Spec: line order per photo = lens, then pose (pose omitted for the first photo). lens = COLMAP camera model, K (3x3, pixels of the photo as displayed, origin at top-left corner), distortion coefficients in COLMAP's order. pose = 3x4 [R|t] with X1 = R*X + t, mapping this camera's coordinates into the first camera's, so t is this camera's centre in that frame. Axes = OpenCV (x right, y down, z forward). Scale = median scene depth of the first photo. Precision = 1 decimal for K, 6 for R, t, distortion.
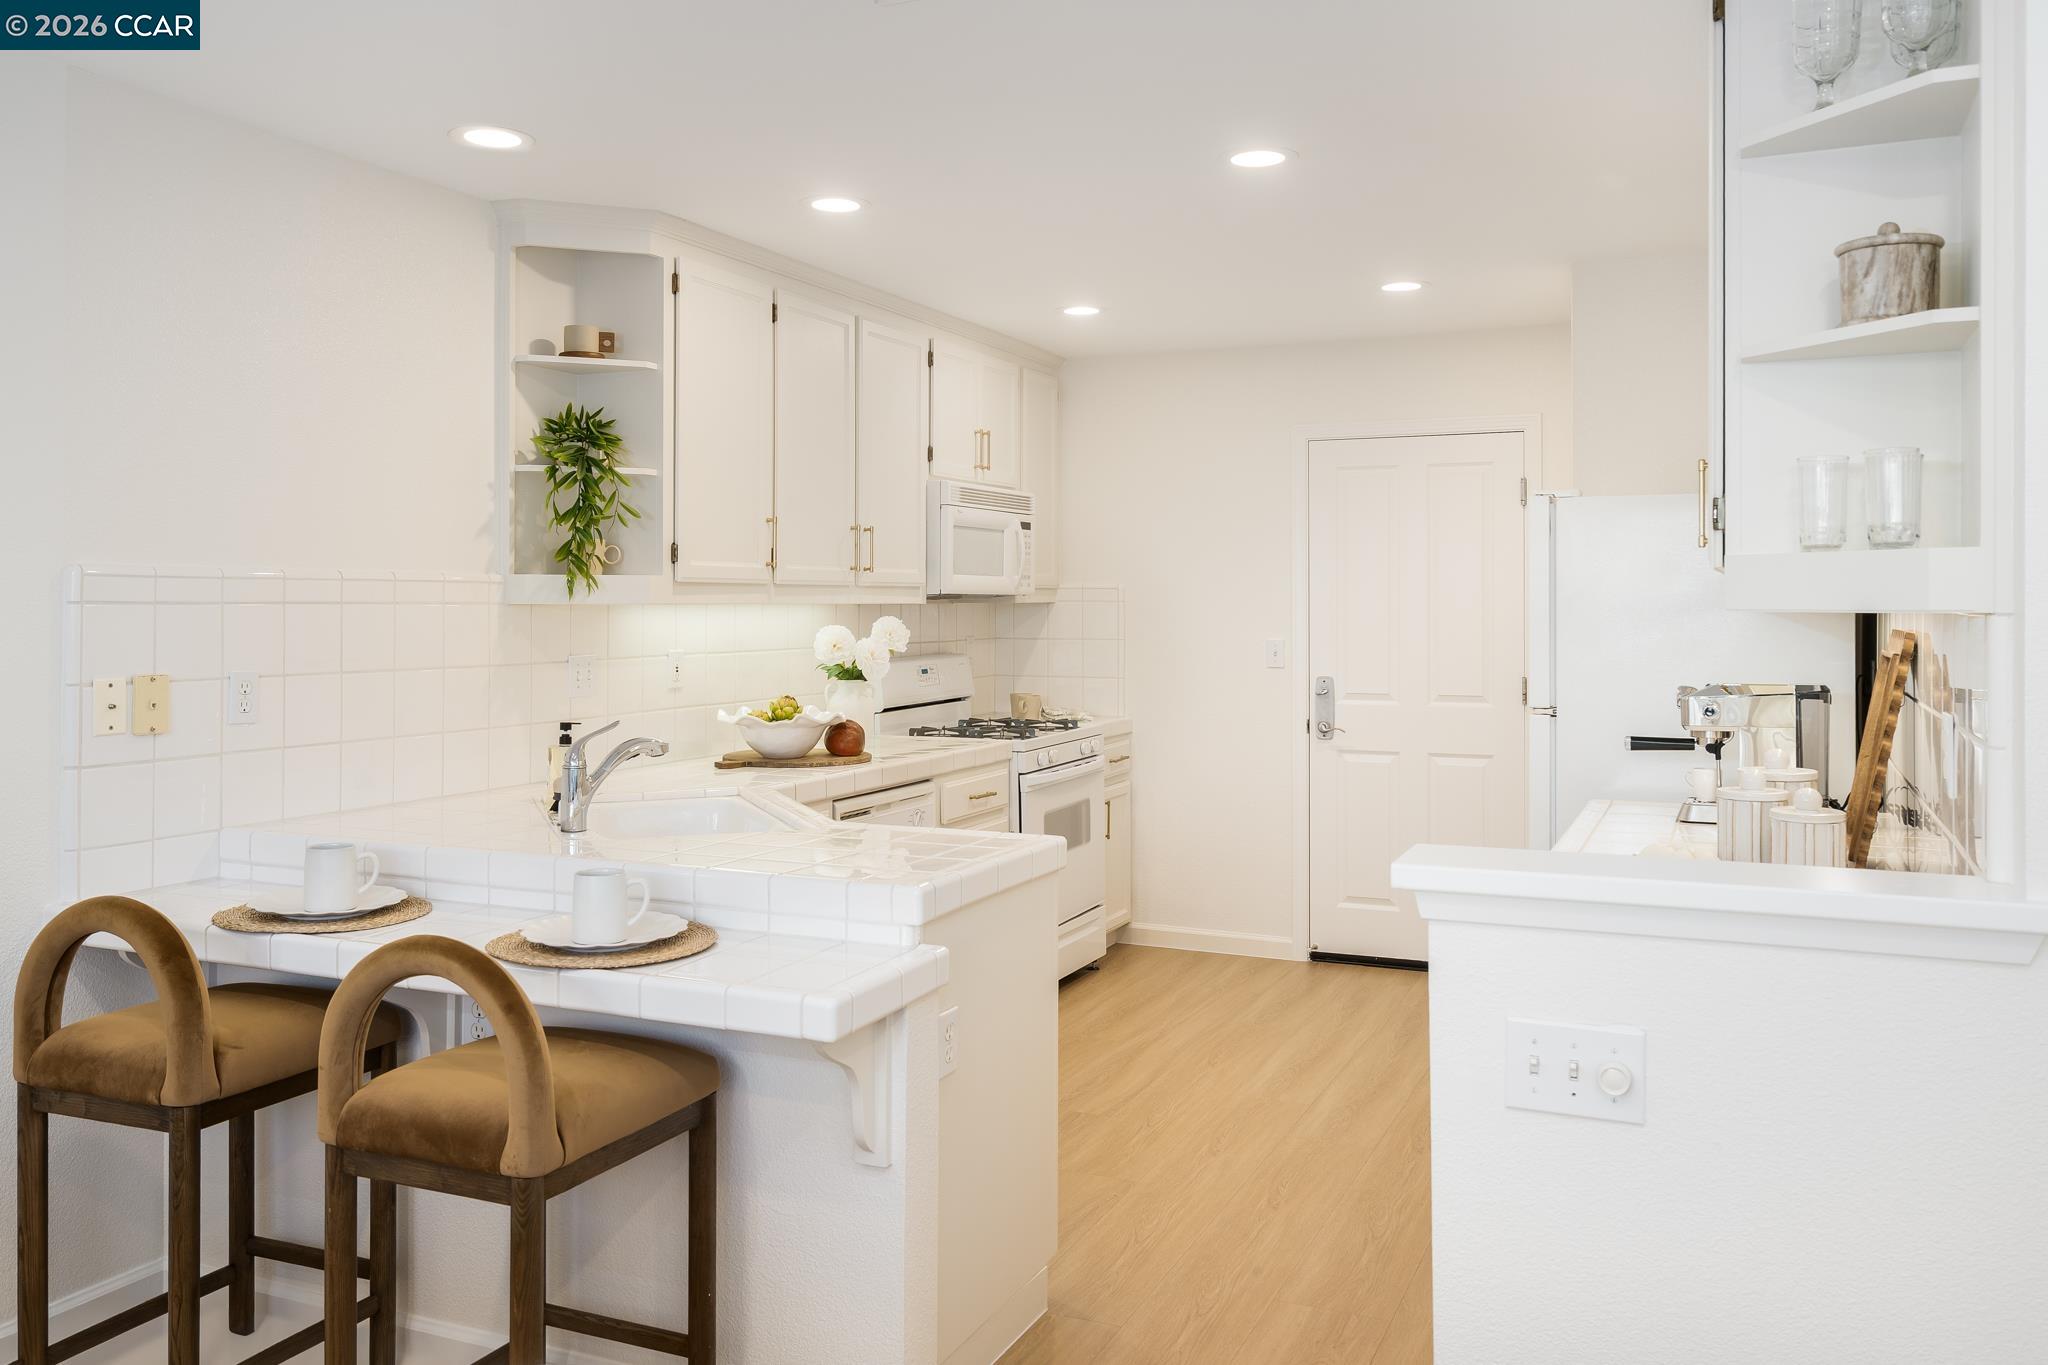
lens RADIAL K [[1633.2, 0, 1029.0], [0, 1633.2, 596.8], [0, 0, 1]] dist [0.005422, -0.008834]
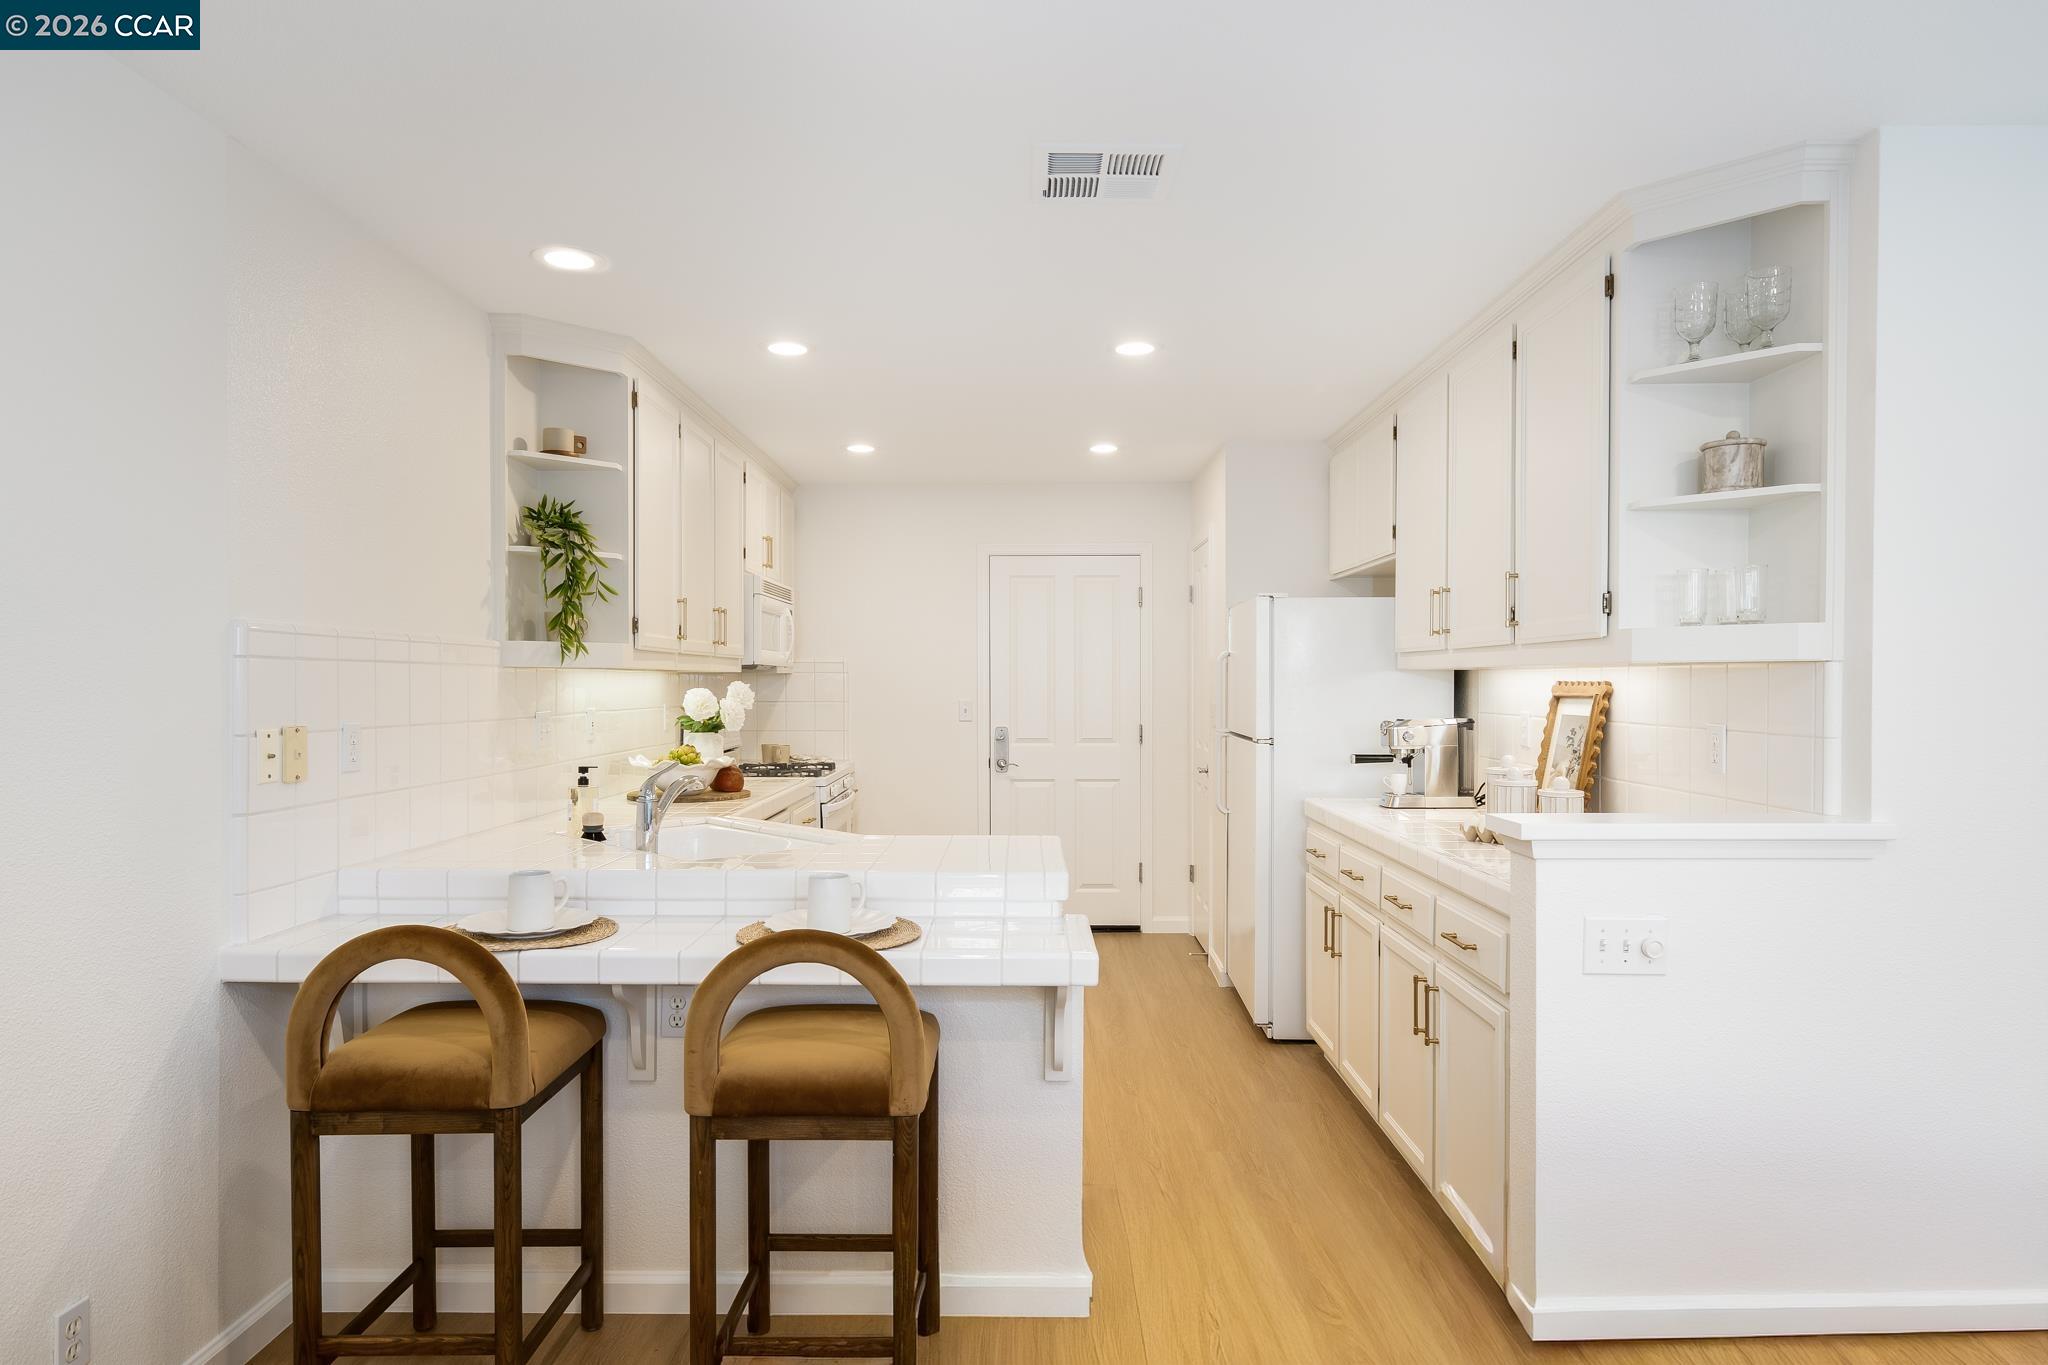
lens RADIAL K [[1223.3, 0, 1025.0], [0, 1223.3, 701.1], [0, 0, 1]] dist [-0.000633, -0.000364]
pose [[0.917561, -0.006975, 0.397533, -0.324254], [-0.000050, 0.999844, 0.017659, 0.013496], [-0.397594, -0.016223, 0.917418, 0.064729]]
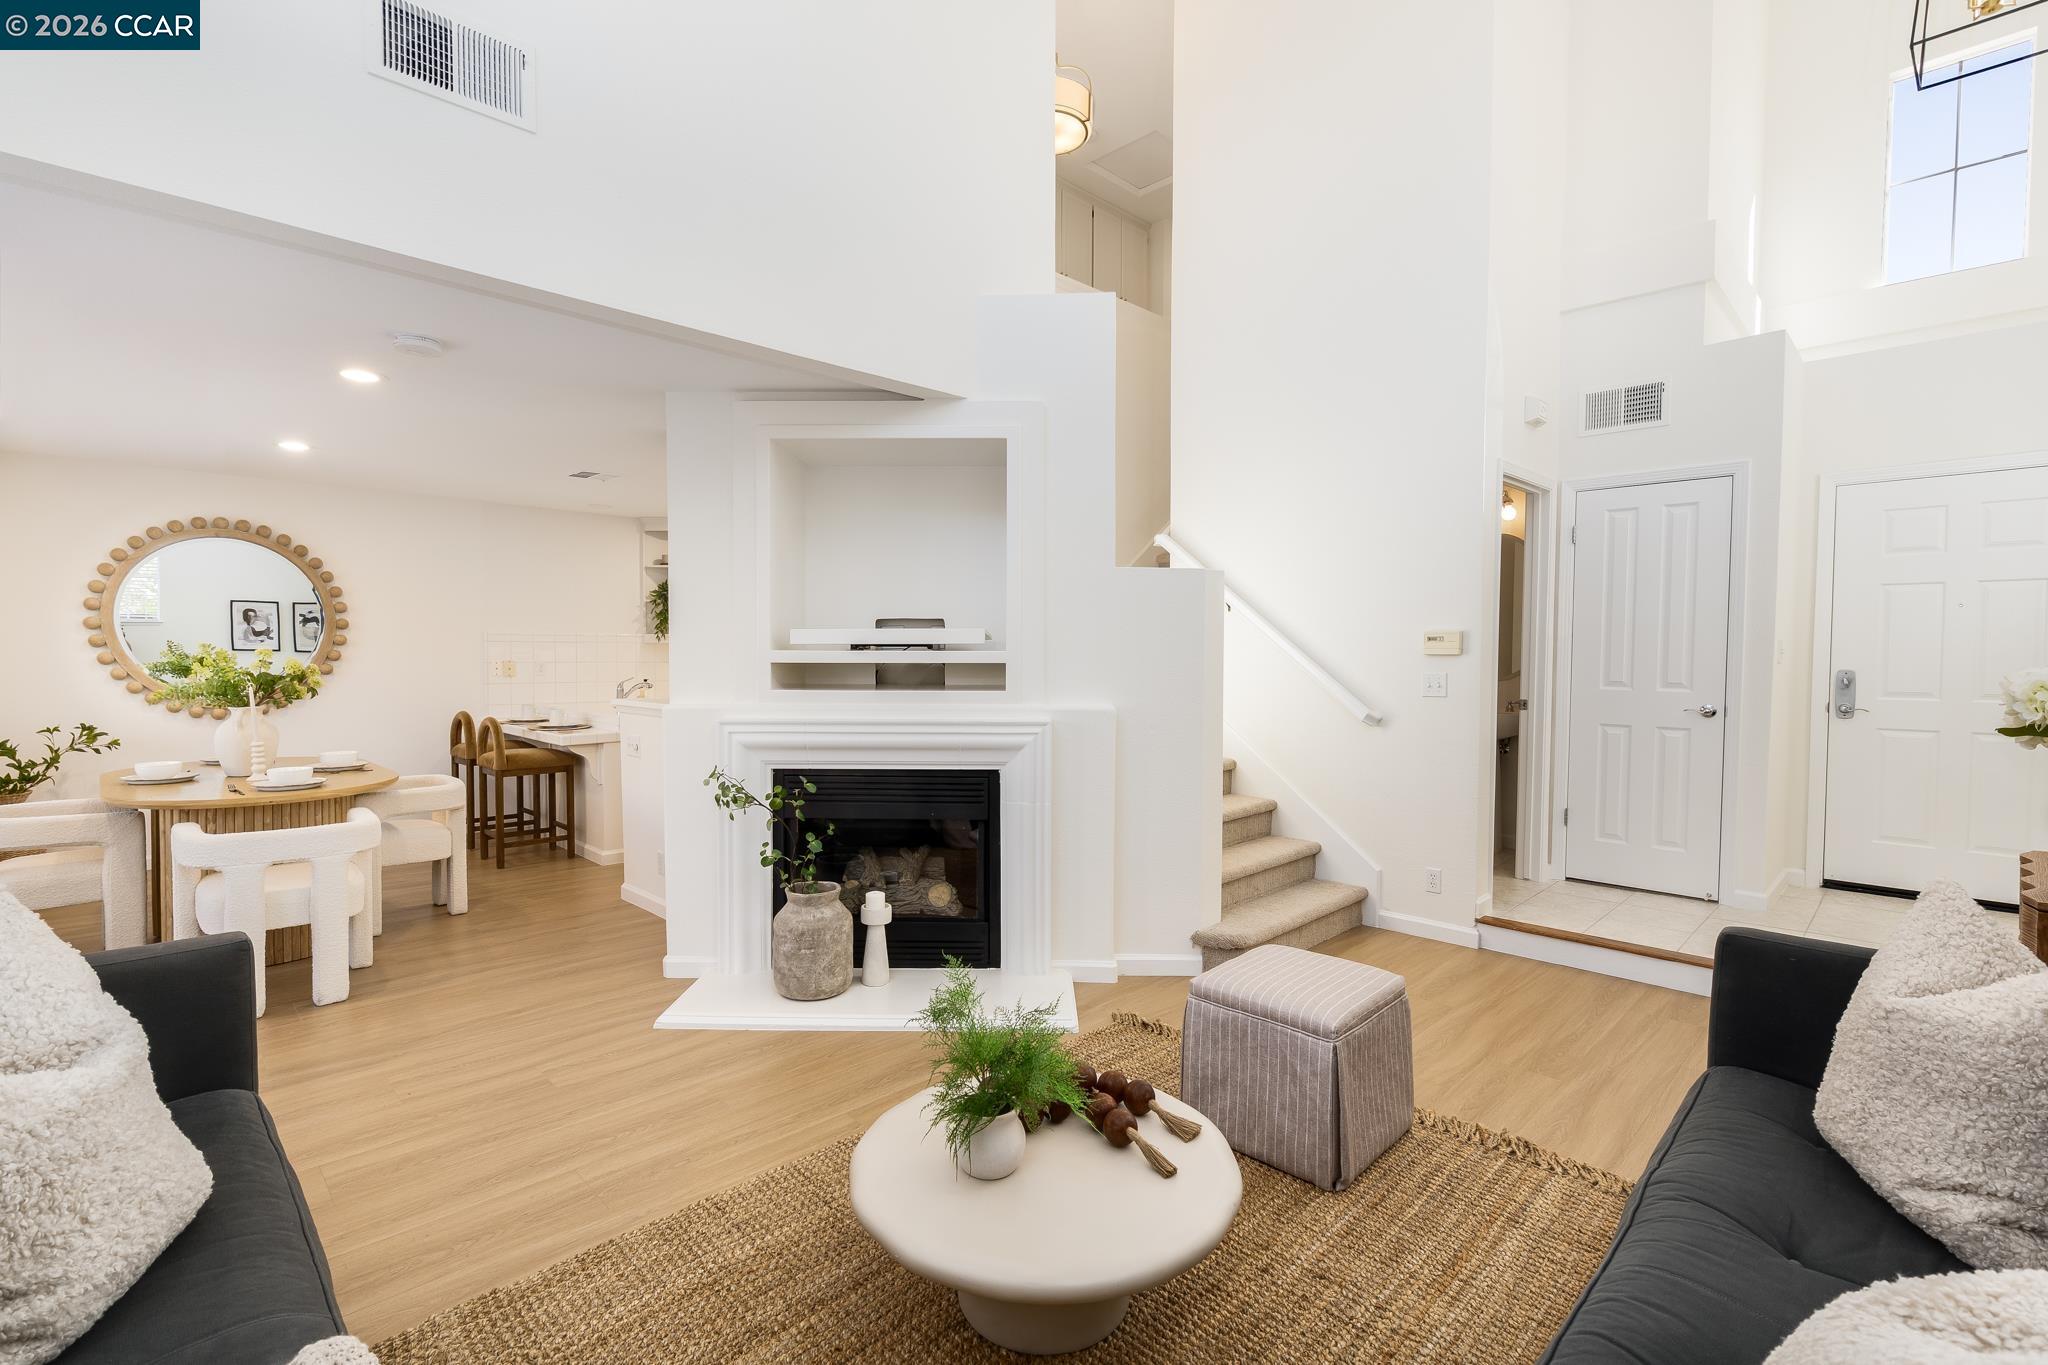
lens RADIAL K [[941.3, 0, 1025.9], [0, 941.3, 687.8], [0, 0, 1]] dist [-0.005481, 0.001563]
pose [[0.930266, 0.017247, -0.366480, 1.056816], [-0.002616, 0.999181, 0.040380, 0.015062], [0.366876, -0.036606, 0.929549, -0.445757]]
